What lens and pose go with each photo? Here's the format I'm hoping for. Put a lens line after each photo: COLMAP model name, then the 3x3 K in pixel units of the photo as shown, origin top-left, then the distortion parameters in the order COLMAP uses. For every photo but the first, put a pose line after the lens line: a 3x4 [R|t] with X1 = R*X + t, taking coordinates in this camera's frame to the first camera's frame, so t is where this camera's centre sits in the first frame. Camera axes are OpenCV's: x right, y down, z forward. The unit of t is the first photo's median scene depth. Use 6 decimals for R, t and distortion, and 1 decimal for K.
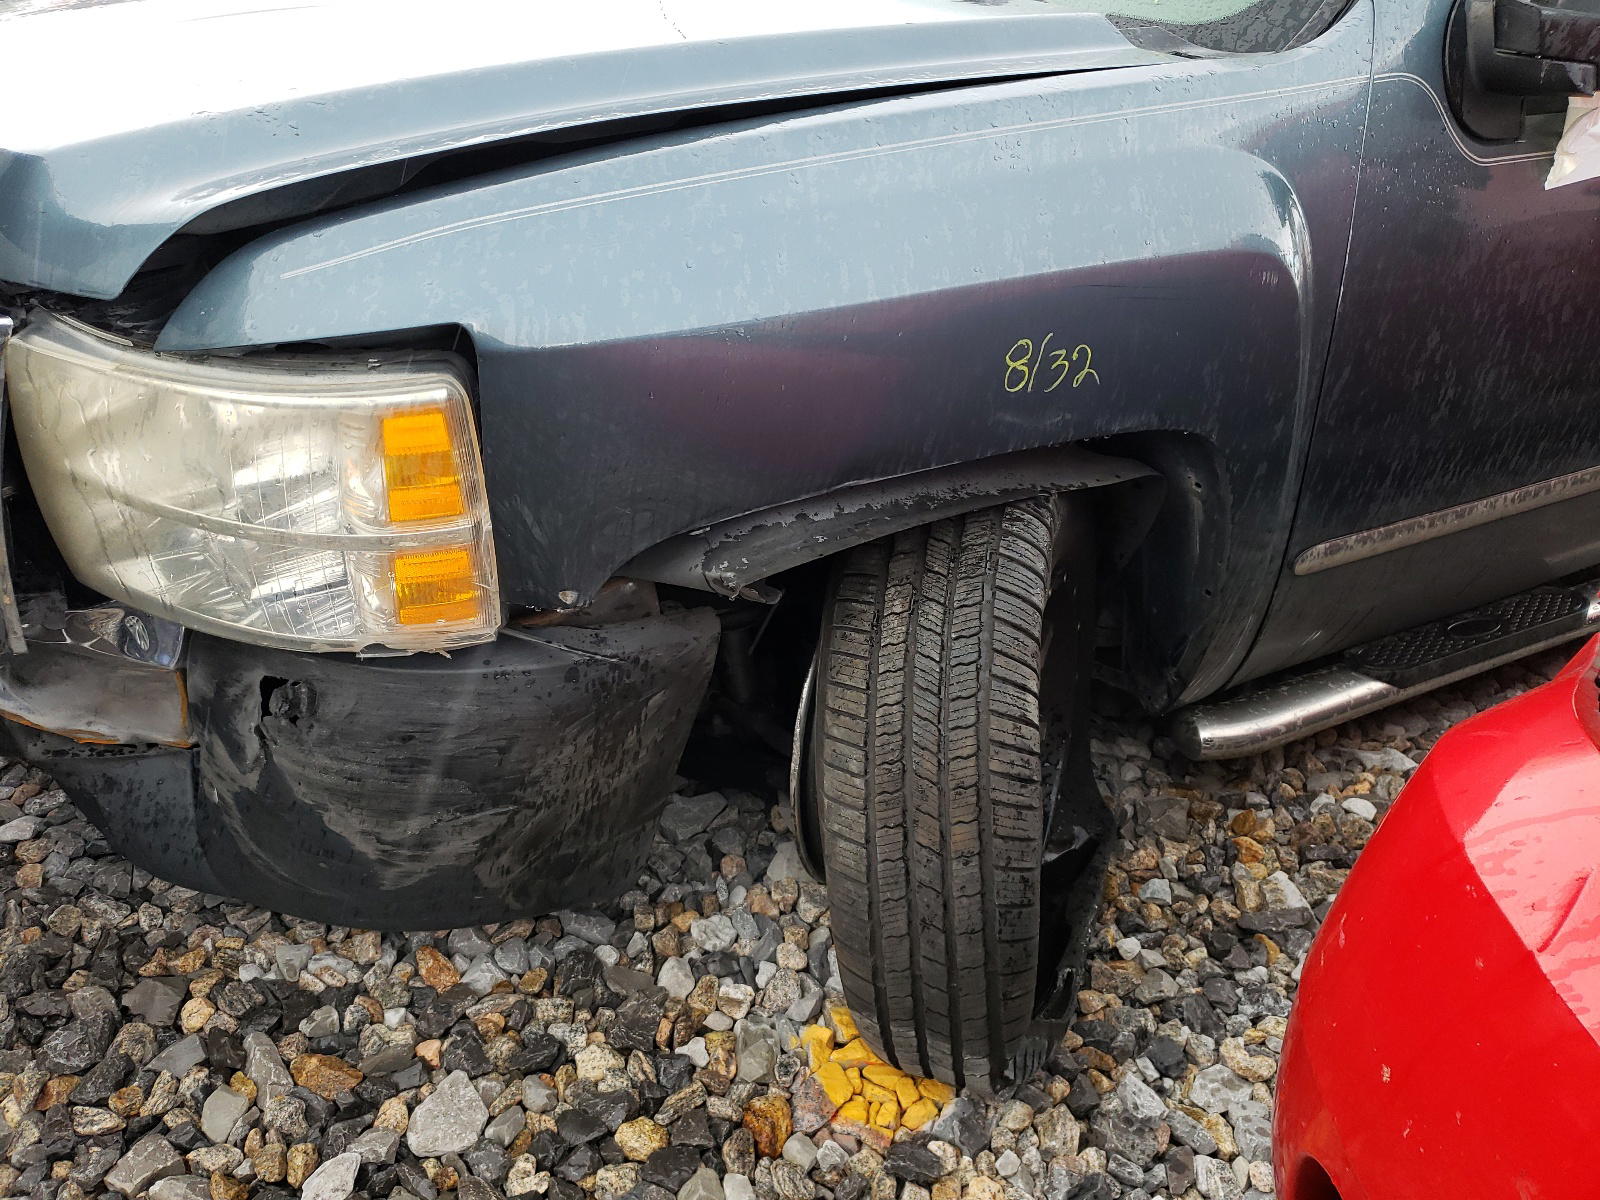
lens RADIAL K [[1274.7, 0, 798.5], [0, 1274.7, 534.4], [0, 0, 1]] dist [0.037101, 0.006213]
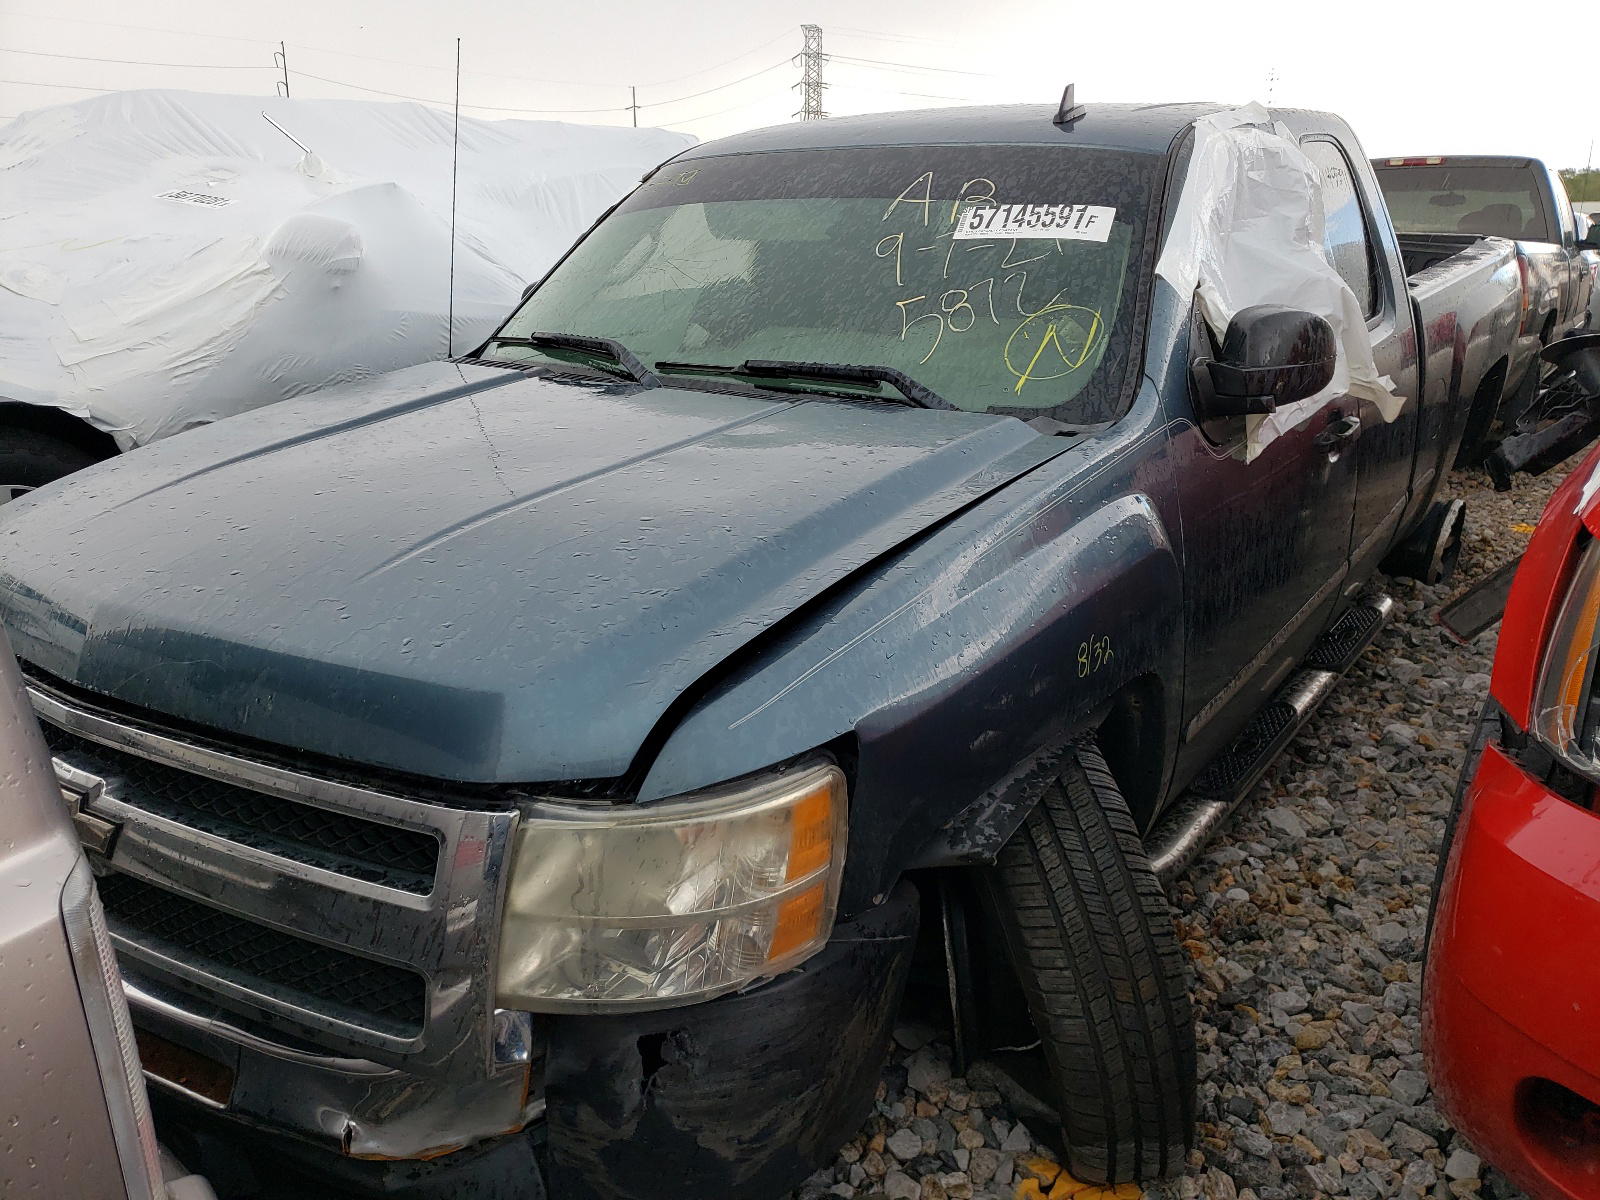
lens RADIAL K [[1274.7, 0, 798.5], [0, 1274.7, 534.4], [0, 0, 1]] dist [0.037101, 0.006213]
pose [[0.913013, -0.192826, 0.359479, -0.596368], [0.248988, 0.961455, -0.116658, -0.167632], [-0.323128, 0.196016, 0.925833, -0.292683]]
